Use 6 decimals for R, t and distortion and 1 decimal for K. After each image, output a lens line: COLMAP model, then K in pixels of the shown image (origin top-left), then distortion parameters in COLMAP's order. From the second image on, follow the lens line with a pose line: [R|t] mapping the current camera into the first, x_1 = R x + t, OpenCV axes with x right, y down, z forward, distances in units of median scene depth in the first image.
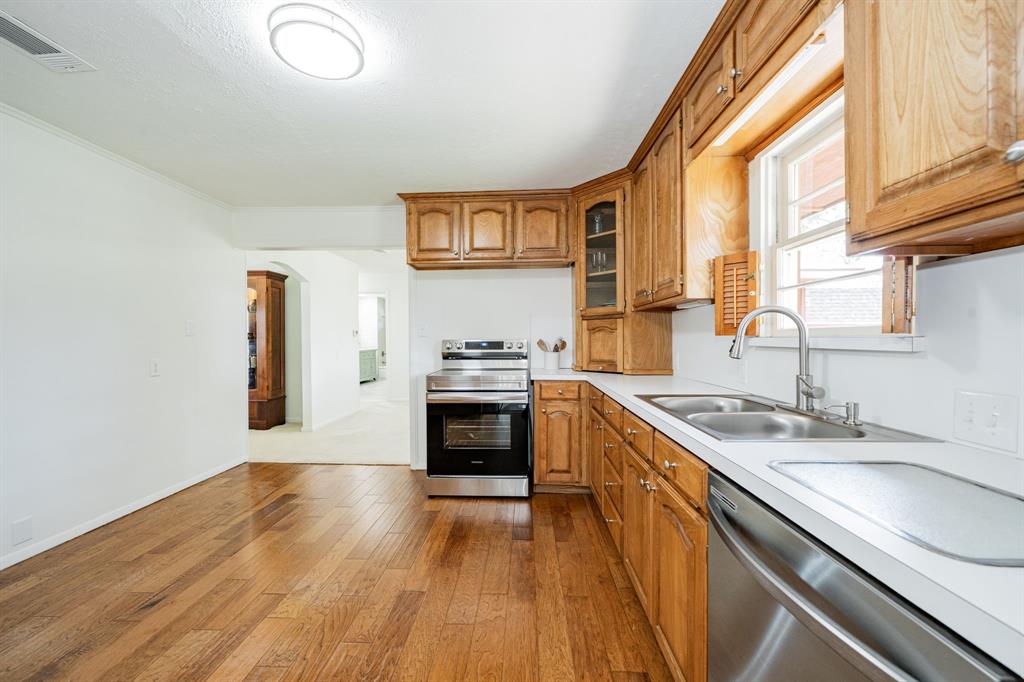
lens RADIAL K [[396.4, 0, 507.6], [0, 396.4, 342.5], [0, 0, 1]] dist [-0.000010, -0.000114]
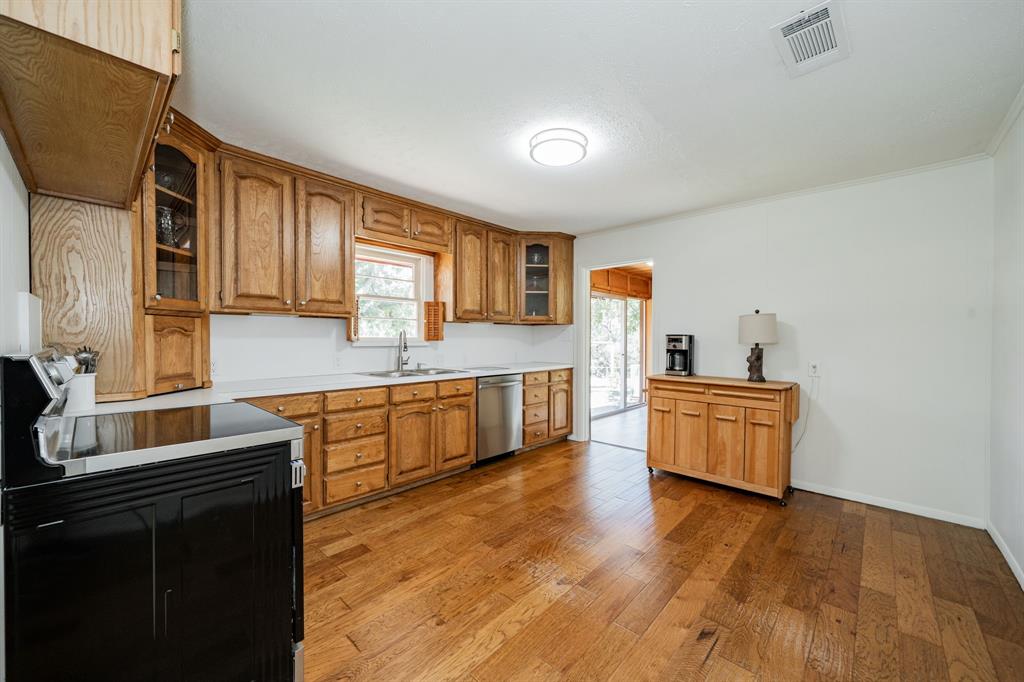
lens RADIAL K [[389.8, 0, 514.9], [0, 389.8, 343.5], [0, 0, 1]] dist [-0.000625, -0.000064]
pose [[-0.768242, -0.005887, 0.640132, -0.693025], [0.006883, 0.999824, 0.017456, -0.019517], [-0.640122, 0.017817, -0.768066, 1.202692]]
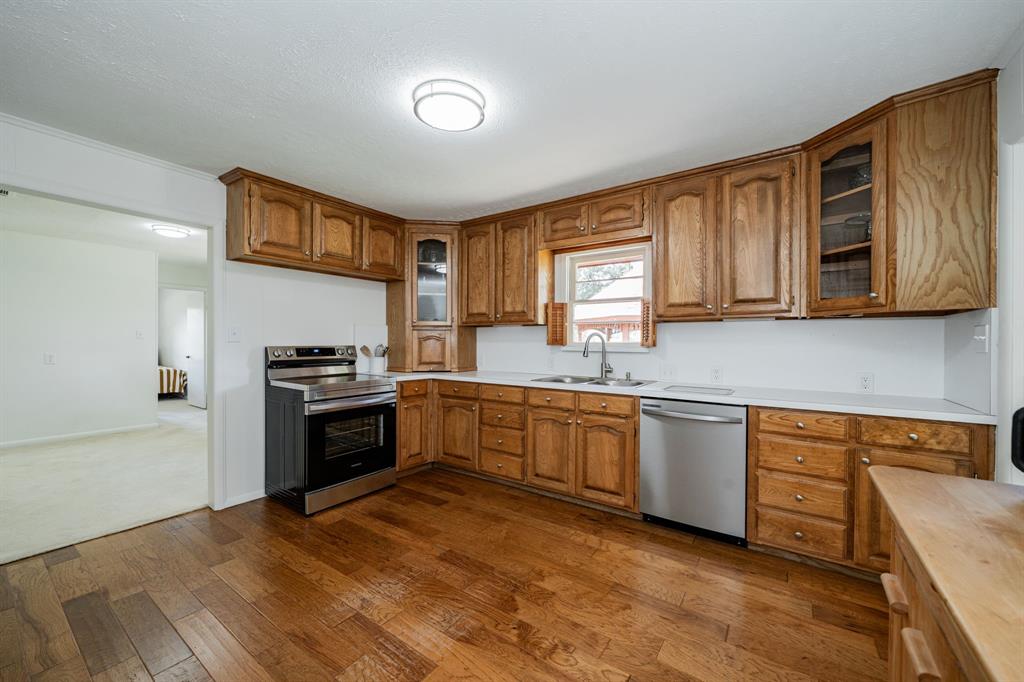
lens RADIAL K [[397.9, 0, 511.8], [0, 397.9, 343.1], [0, 0, 1]] dist [-0.002929, -0.000265]
pose [[0.531336, 0.003786, 0.847153, -0.748436], [-0.000084, 0.999990, -0.004417, -0.012164], [-0.847161, 0.002276, 0.531331, 0.104708]]
